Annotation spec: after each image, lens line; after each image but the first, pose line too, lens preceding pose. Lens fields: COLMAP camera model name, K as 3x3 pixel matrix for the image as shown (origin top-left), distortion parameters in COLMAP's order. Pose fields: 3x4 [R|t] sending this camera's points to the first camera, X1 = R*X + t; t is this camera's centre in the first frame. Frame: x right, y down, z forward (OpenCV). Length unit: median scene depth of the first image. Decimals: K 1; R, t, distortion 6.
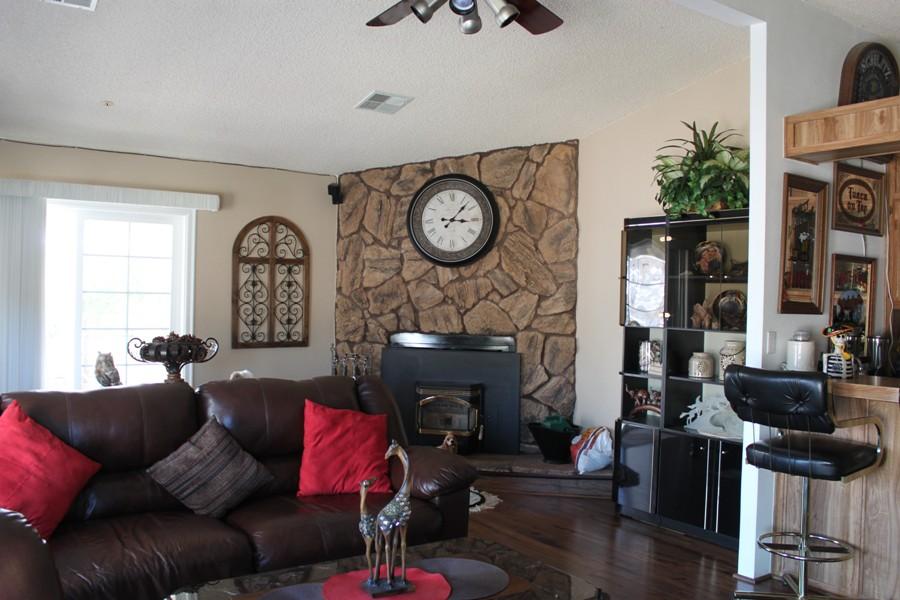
lens RADIAL K [[786.6, 0, 447.5], [0, 786.6, 299.3], [0, 0, 1]] dist [-0.163465, 0.161819]
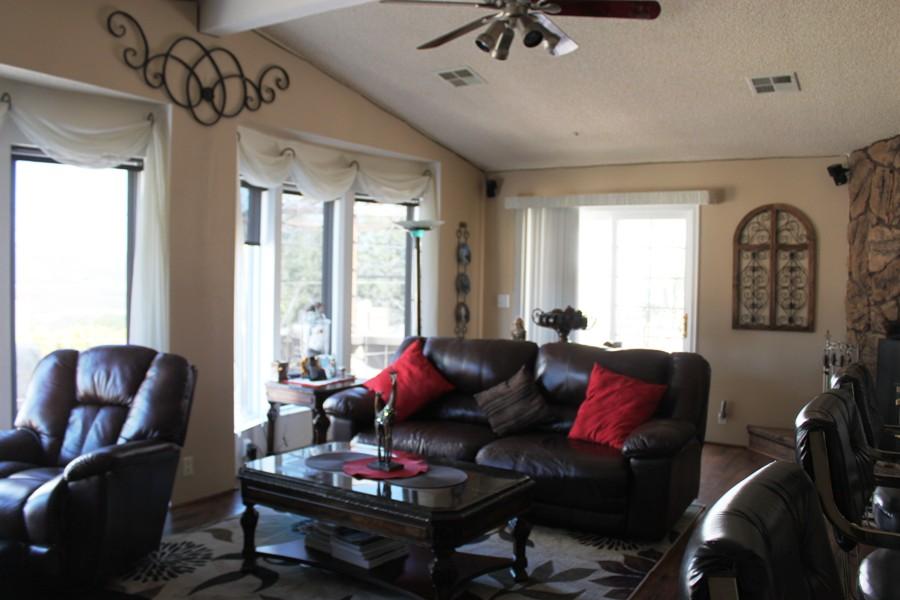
lens RADIAL K [[786.6, 0, 458.3], [0, 786.6, 298.3], [0, 0, 1]] dist [-0.163465, 0.161819]
pose [[0.400393, 0.019199, -0.916142, 0.548267], [-0.011681, 0.999806, 0.015847, 0.007577], [0.916269, 0.004356, 0.400540, 0.208075]]
